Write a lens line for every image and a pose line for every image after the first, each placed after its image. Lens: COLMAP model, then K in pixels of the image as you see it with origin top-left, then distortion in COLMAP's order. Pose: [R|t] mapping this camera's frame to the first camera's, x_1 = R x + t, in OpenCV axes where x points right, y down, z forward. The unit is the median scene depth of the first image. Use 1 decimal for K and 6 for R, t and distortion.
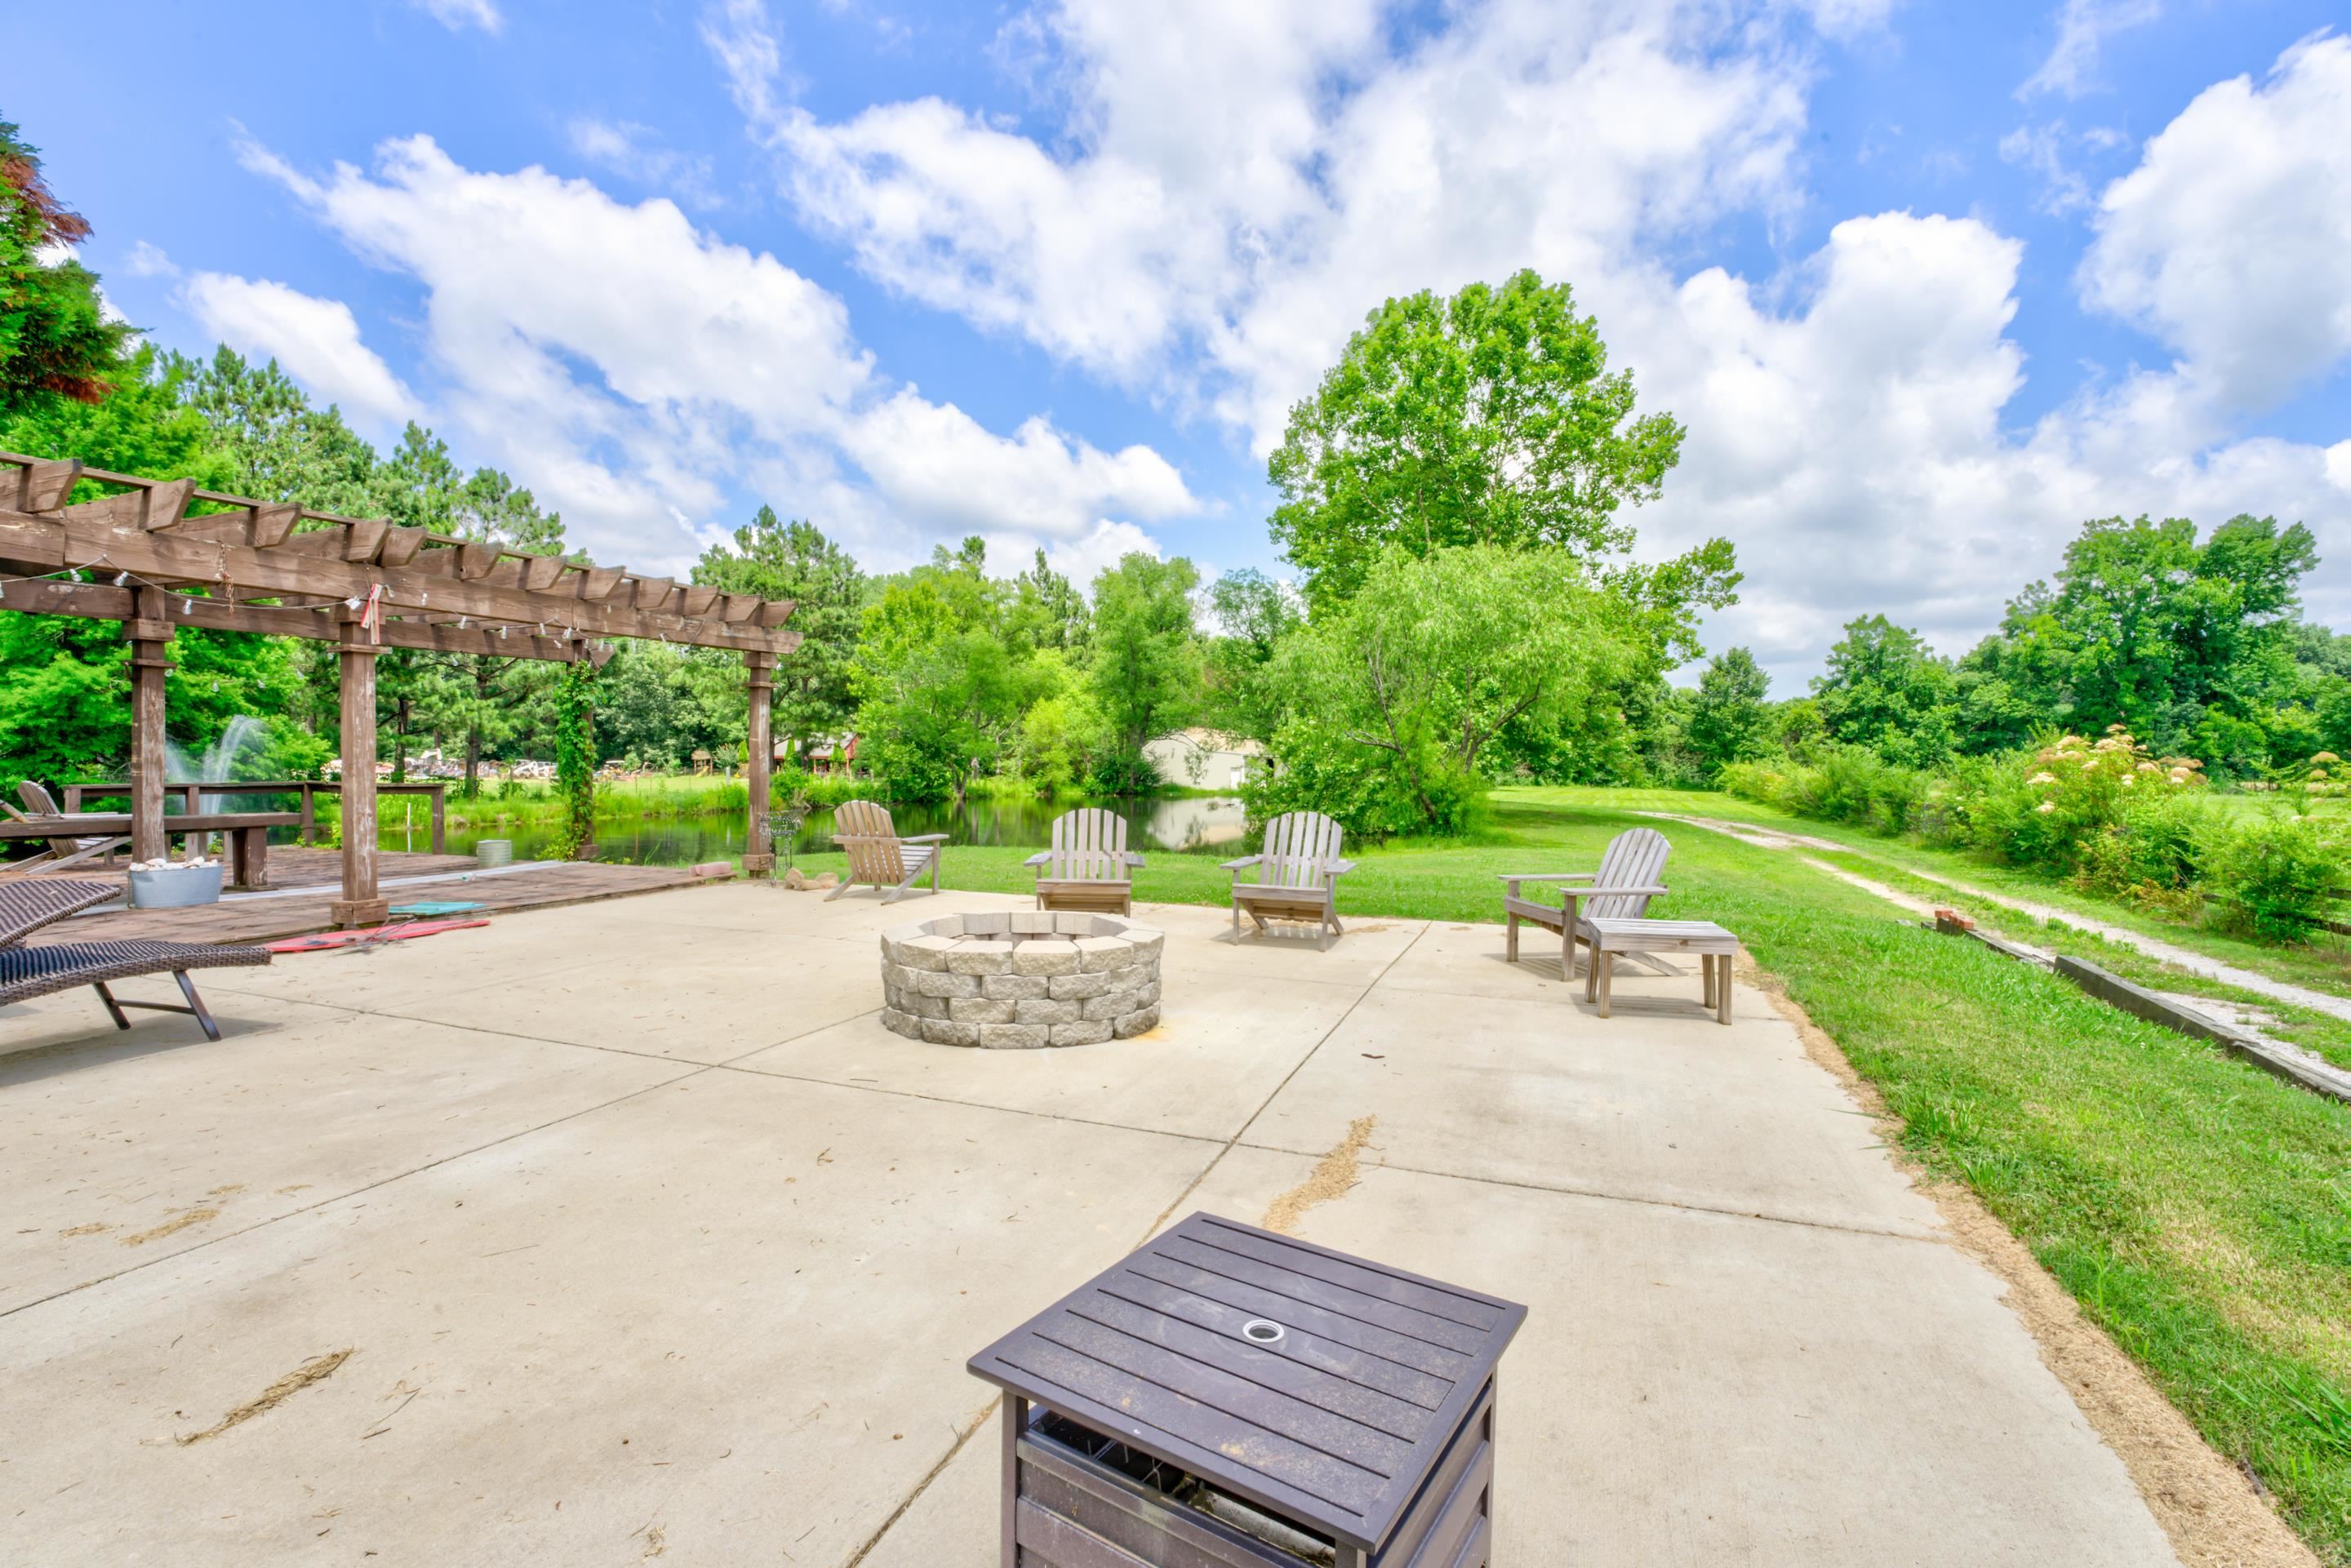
lens RADIAL K [[1084.9, 0, 1176.7], [0, 1084.9, 775.8], [0, 0, 1]] dist [-0.001659, -0.000839]
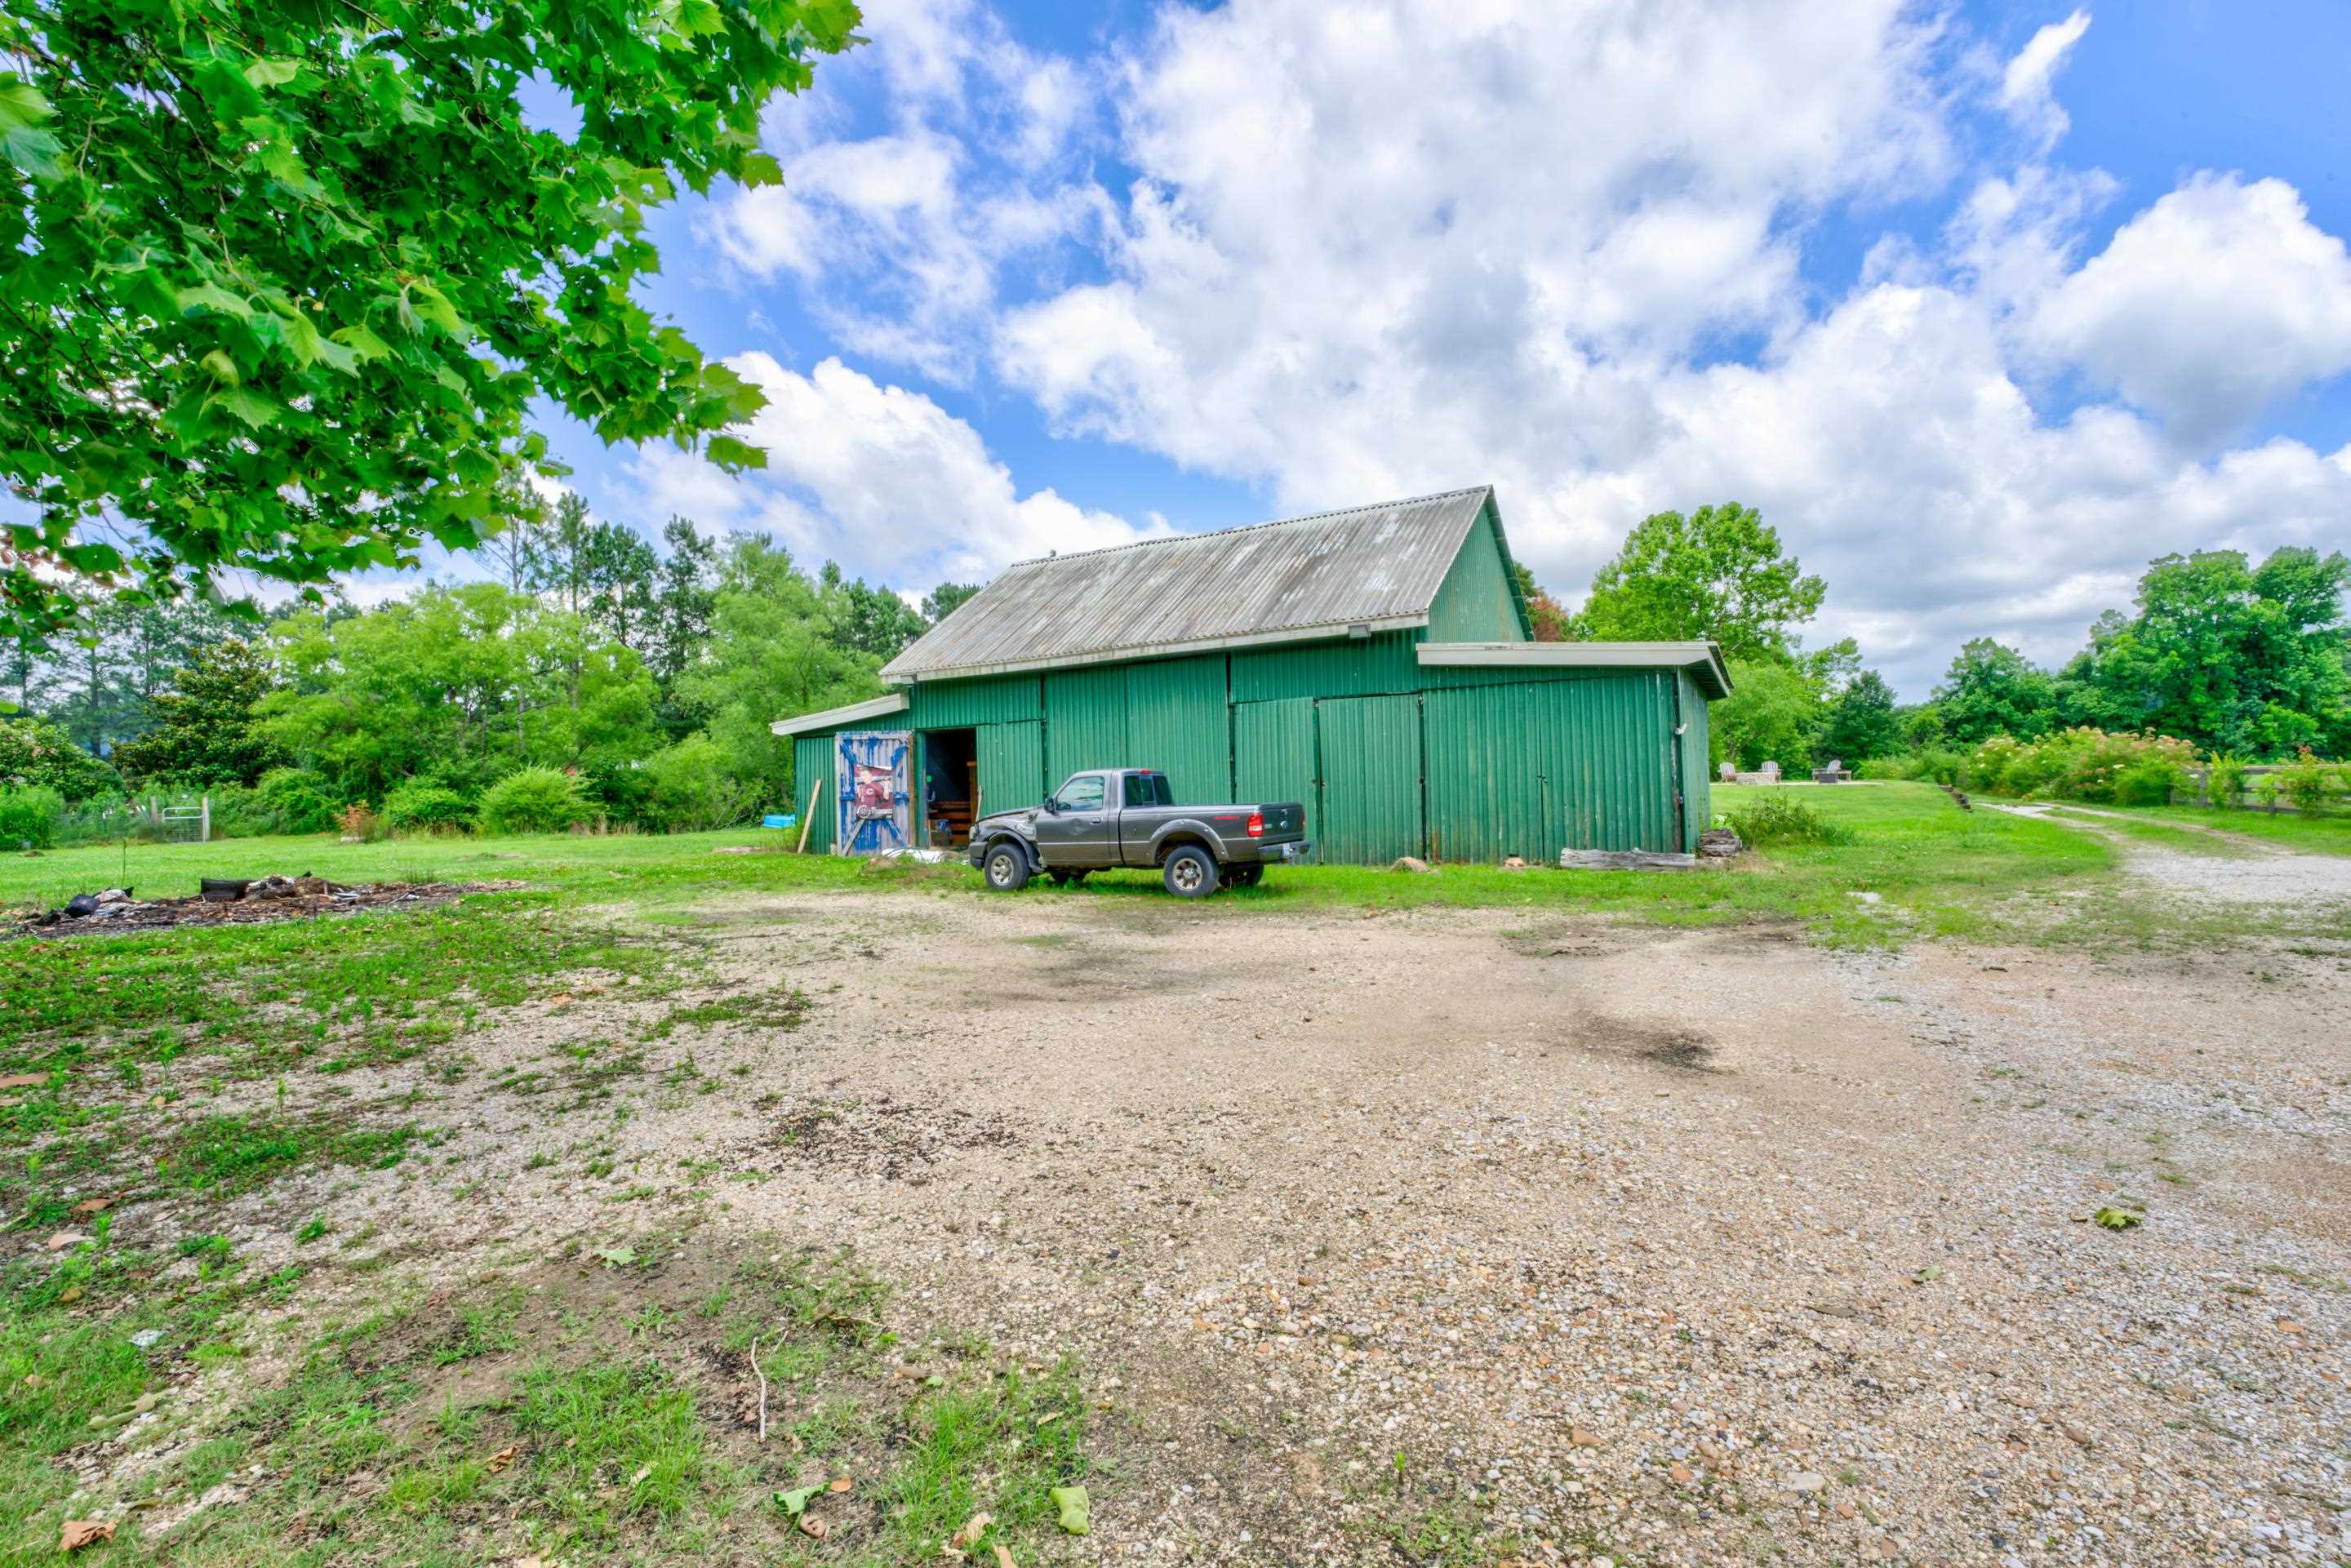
lens RADIAL K [[1084.9, 0, 1174.9], [0, 1084.9, 772.0], [0, 0, 1]] dist [-0.001659, -0.000839]
pose [[0.994348, -0.035679, -0.099995, -0.176464], [0.032965, 0.999046, -0.028654, 0.011219], [0.100922, 0.025196, 0.994575, -0.360033]]
